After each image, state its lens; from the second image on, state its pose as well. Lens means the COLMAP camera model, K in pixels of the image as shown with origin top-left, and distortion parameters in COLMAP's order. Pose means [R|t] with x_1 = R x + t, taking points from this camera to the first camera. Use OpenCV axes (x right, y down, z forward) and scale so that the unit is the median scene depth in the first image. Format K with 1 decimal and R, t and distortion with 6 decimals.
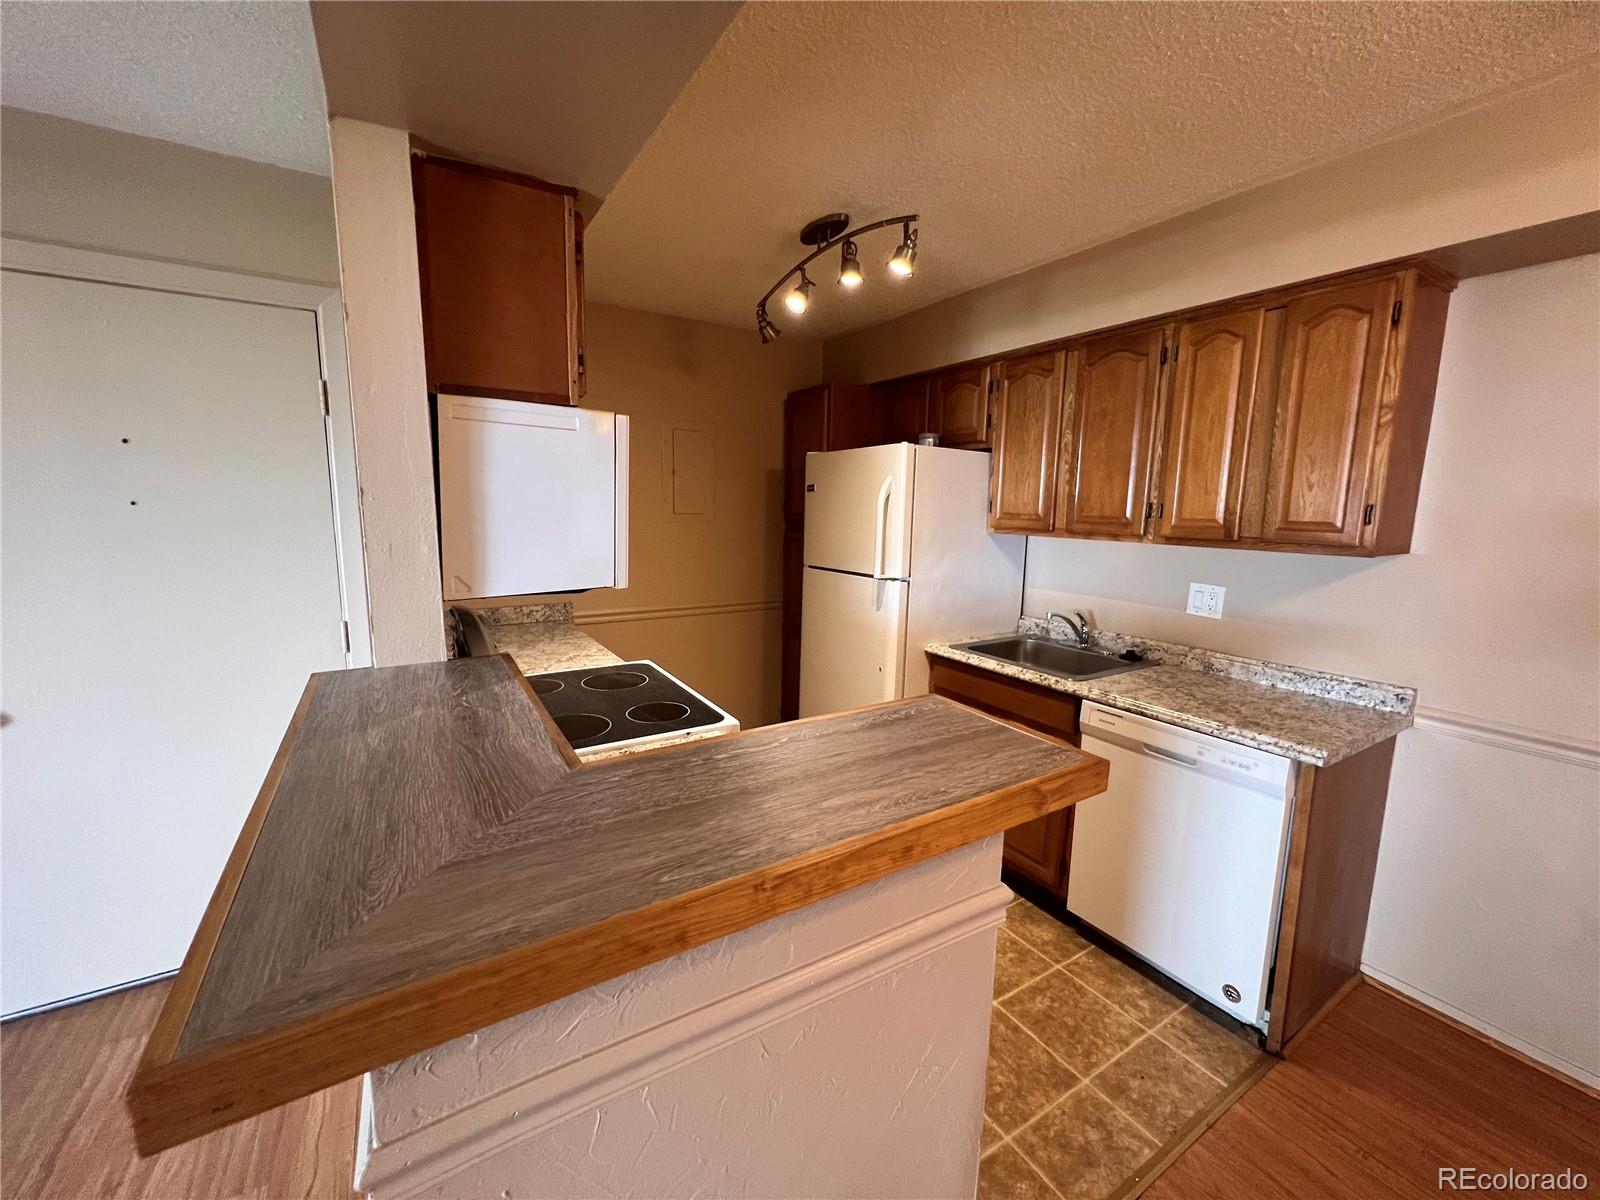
lens RADIAL K [[637.9, 0, 796.6], [0, 637.9, 595.3], [0, 0, 1]] dist [-0.003419, -0.000284]
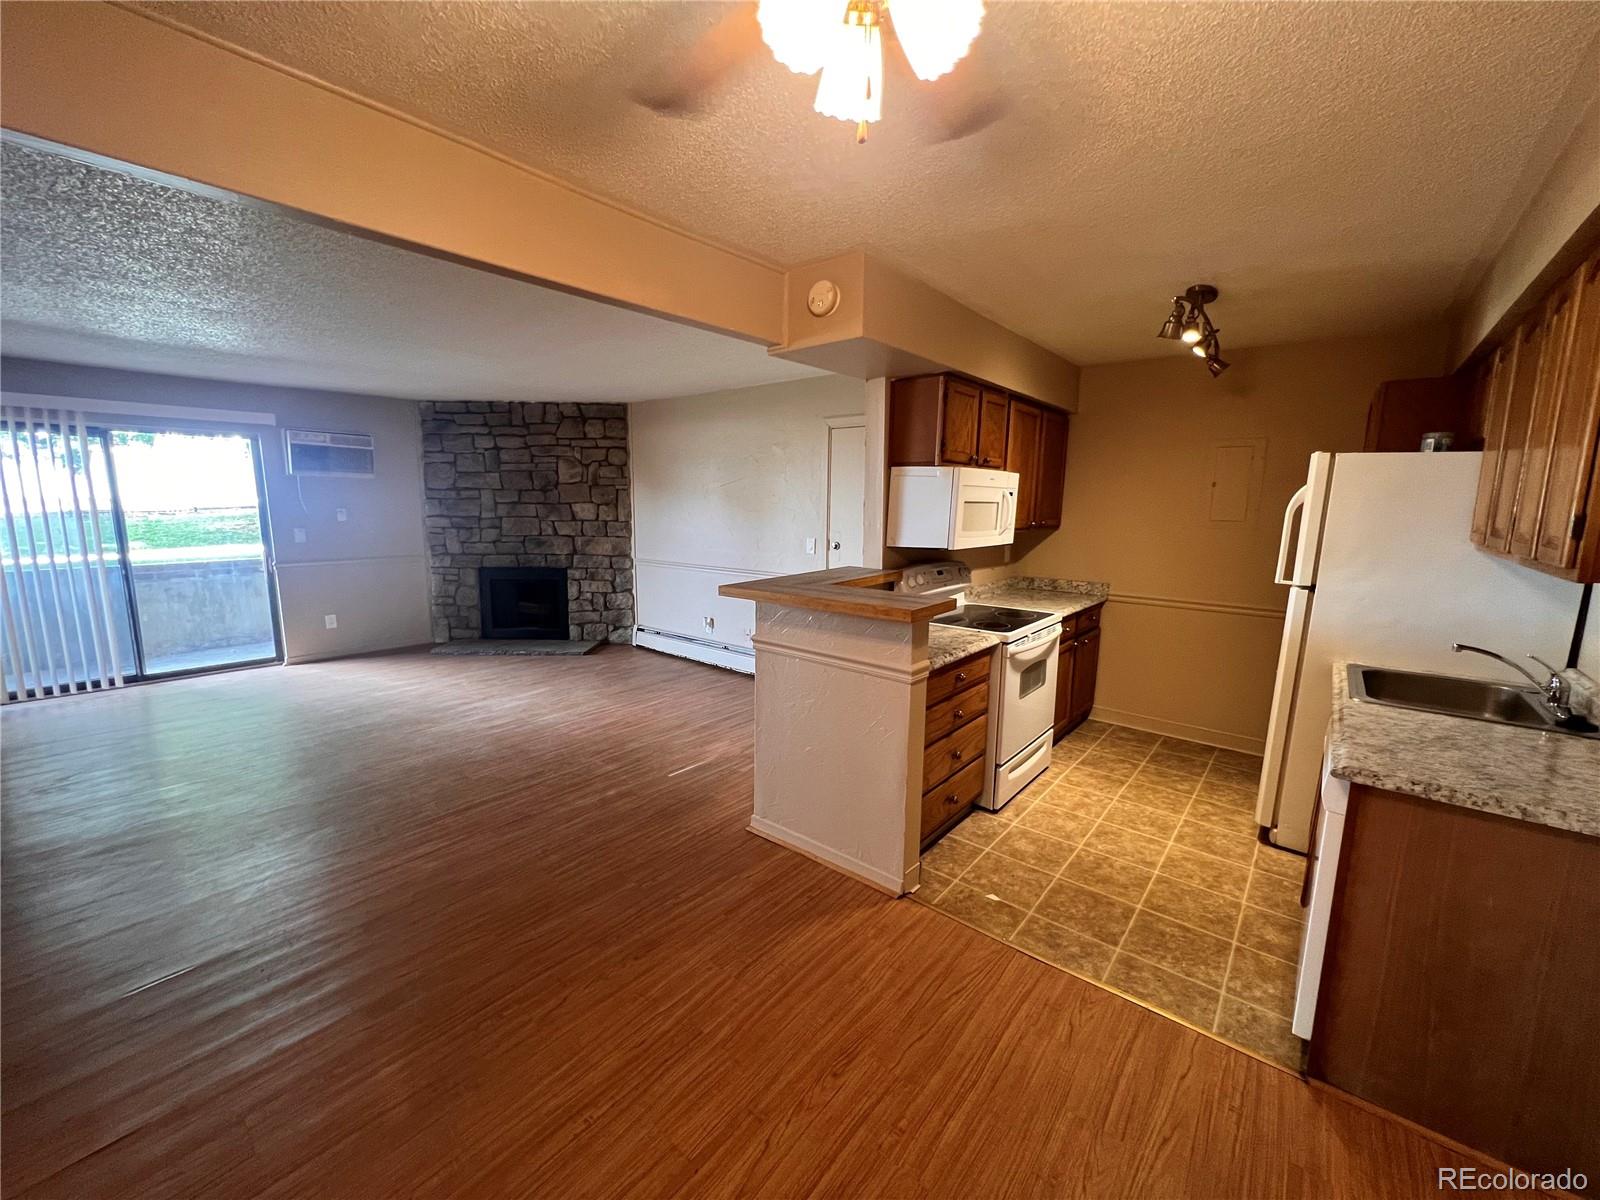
lens RADIAL K [[637.9, 0, 793.4], [0, 637.9, 598.4], [0, 0, 1]] dist [-0.003419, -0.000284]
pose [[0.307891, 0.134114, -0.941922, 1.147635], [-0.146557, 0.984884, 0.092325, 0.023637], [0.940066, 0.109619, 0.322892, -0.109645]]
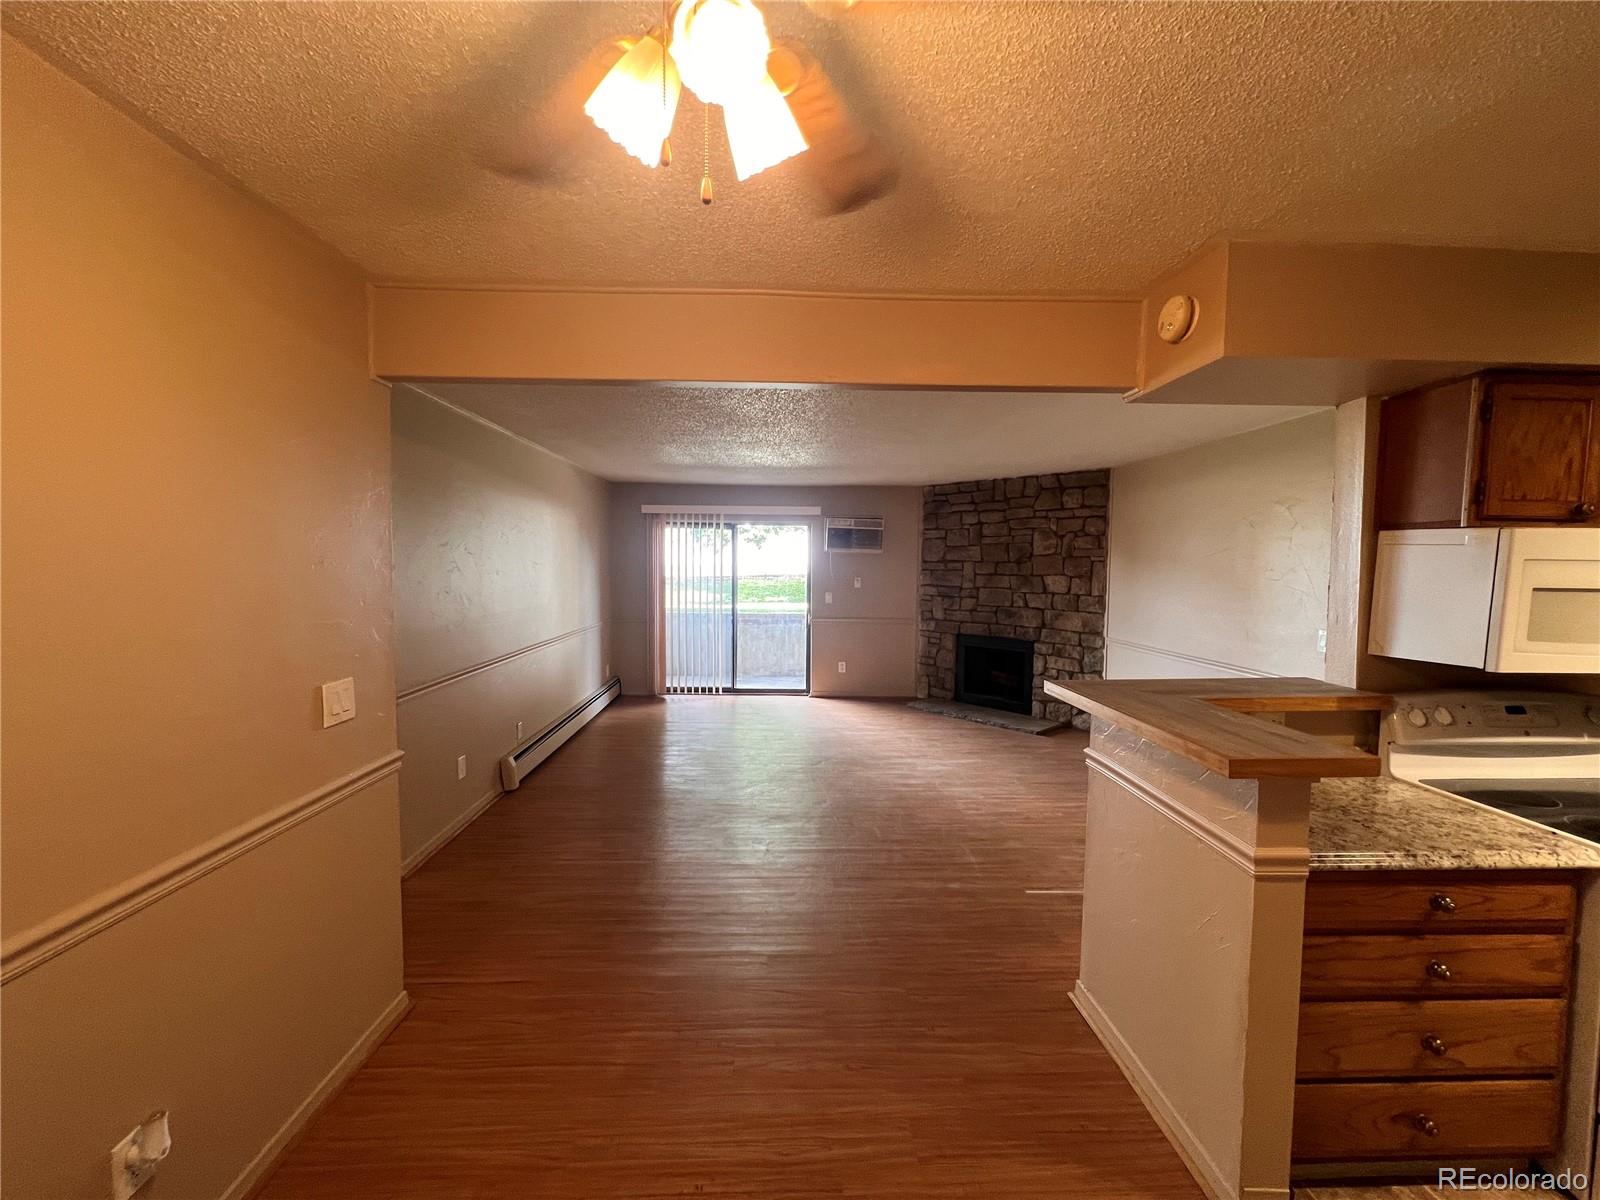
lens RADIAL K [[637.9, 0, 795.7], [0, 637.9, 596.8], [0, 0, 1]] dist [-0.003419, -0.000284]
pose [[-0.501359, 0.027349, -0.864807, 1.024930], [-0.146413, 0.982405, 0.115948, -0.068492], [0.852761, 0.184751, -0.488533, 0.326546]]
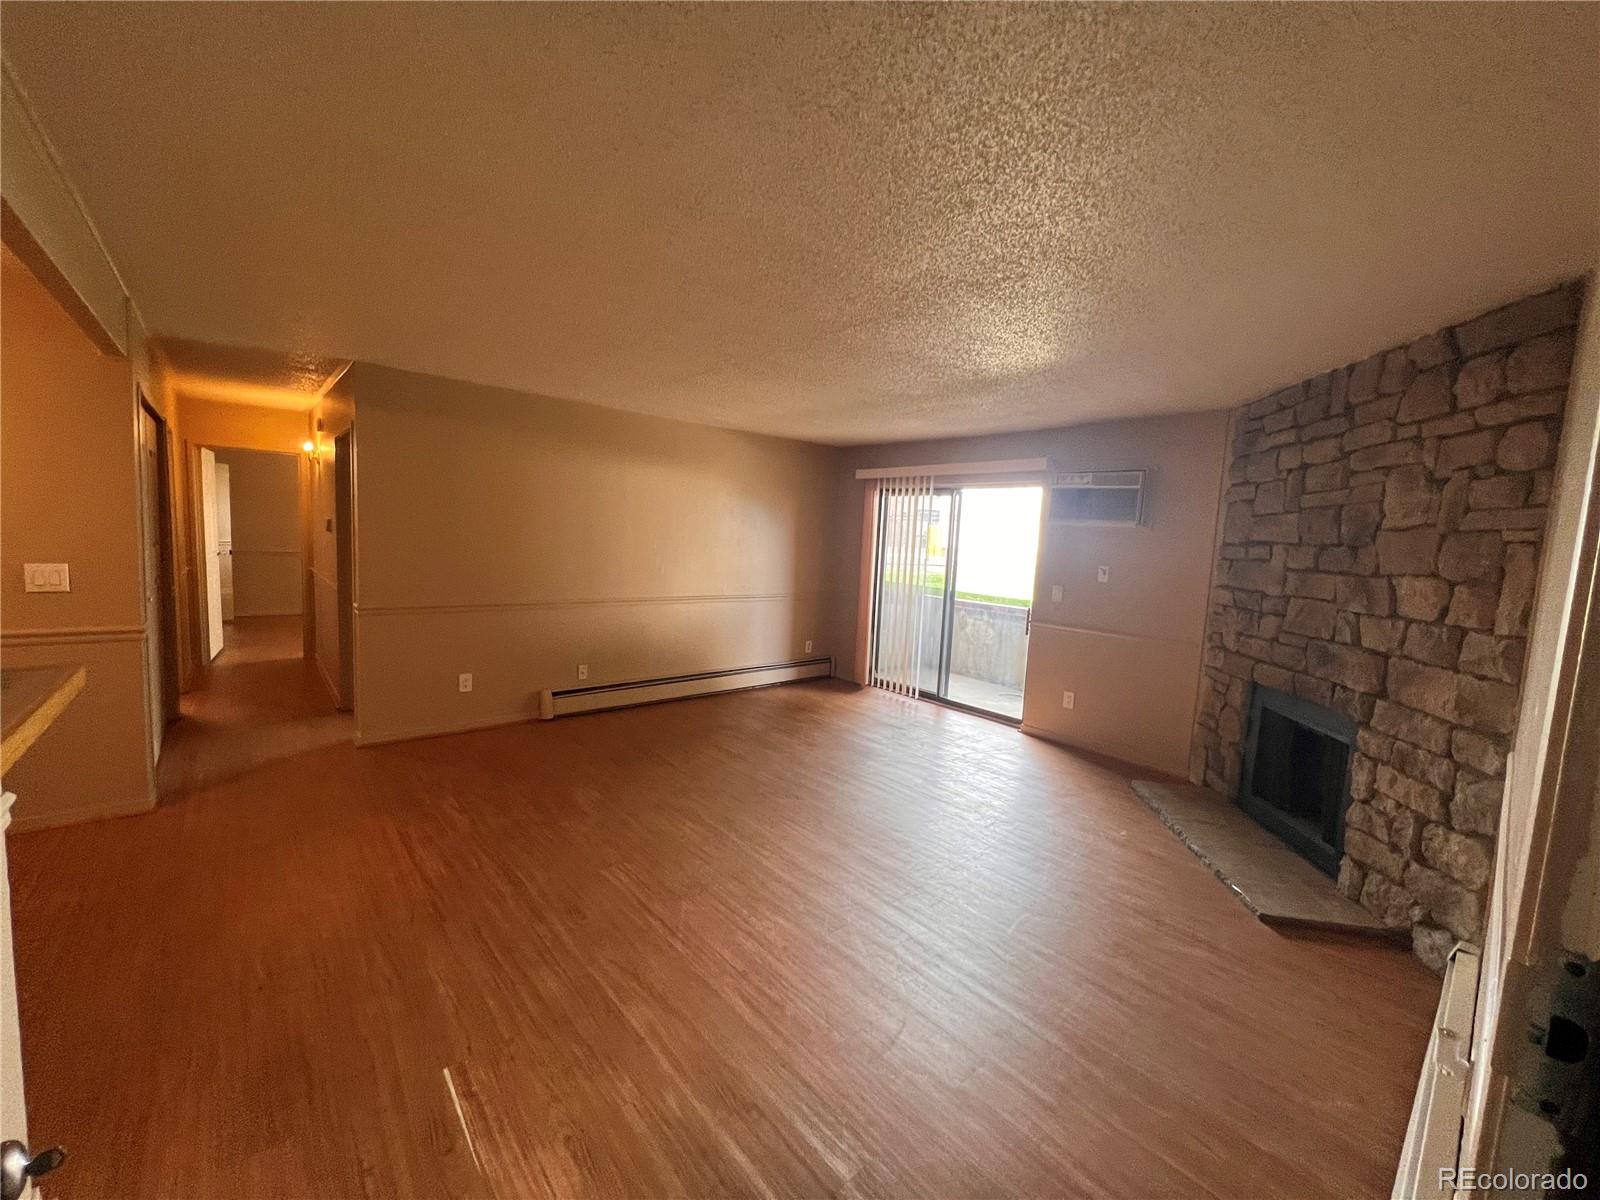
lens RADIAL K [[637.9, 0, 798.3], [0, 637.9, 598.4], [0, 0, 1]] dist [-0.003419, -0.000284]
pose [[-0.985028, -0.050252, -0.164908, -0.814083], [-0.089415, 0.966773, 0.239490, -0.148144], [0.147394, 0.250650, -0.956791, 0.910164]]
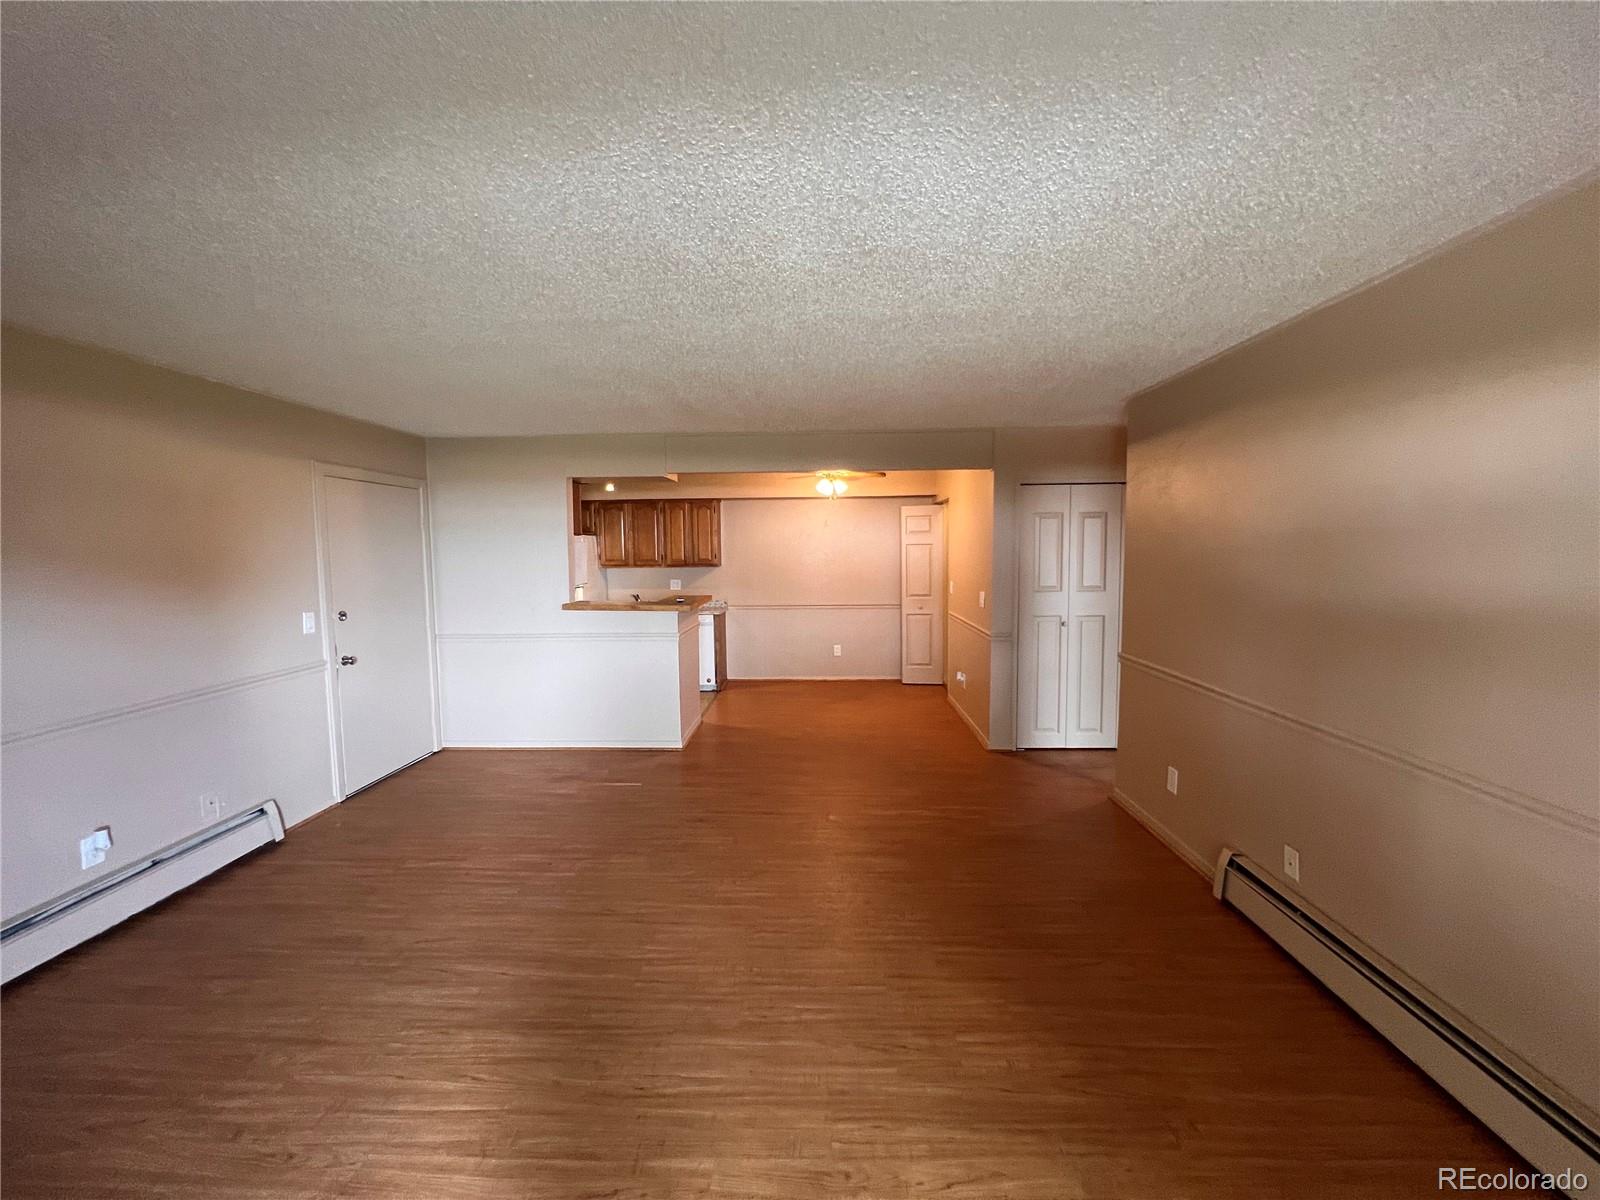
lens RADIAL K [[637.9, 0, 801.9], [0, 637.9, 597.2], [0, 0, 1]] dist [-0.003419, -0.000284]
pose [[0.554585, -0.083079, 0.827969, -1.907752], [0.137537, 0.990470, 0.007261, 0.154074], [-0.820682, 0.109850, 0.560726, -1.489729]]
